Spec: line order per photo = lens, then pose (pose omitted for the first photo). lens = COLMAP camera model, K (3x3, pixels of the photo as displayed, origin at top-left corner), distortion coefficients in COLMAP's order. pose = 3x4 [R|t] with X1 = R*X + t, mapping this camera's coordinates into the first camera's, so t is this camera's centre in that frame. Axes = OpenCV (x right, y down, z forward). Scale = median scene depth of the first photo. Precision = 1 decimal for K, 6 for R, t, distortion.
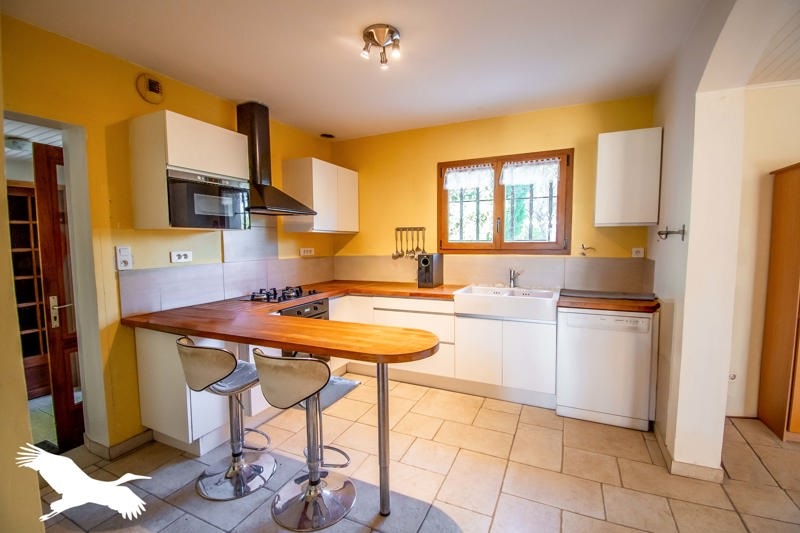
lens RADIAL K [[348.6, 0, 400.9], [0, 348.6, 266.8], [0, 0, 1]] dist [-0.010802, -0.003834]
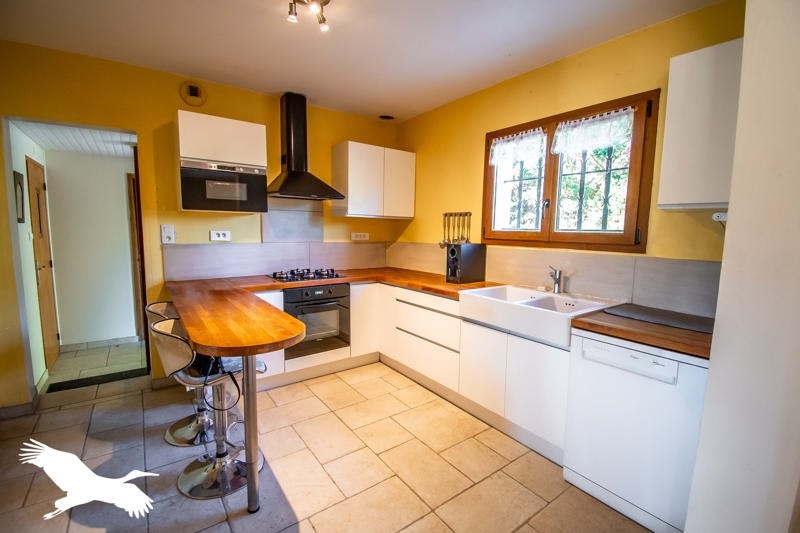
lens RADIAL K [[348.6, 0, 397.8], [0, 348.6, 267.3], [0, 0, 1]] dist [-0.010802, -0.003834]
pose [[0.881449, 0.075703, -0.466171, 0.371626], [-0.060107, 0.997025, 0.048259, -0.011546], [0.468438, -0.014518, 0.883377, 0.191131]]
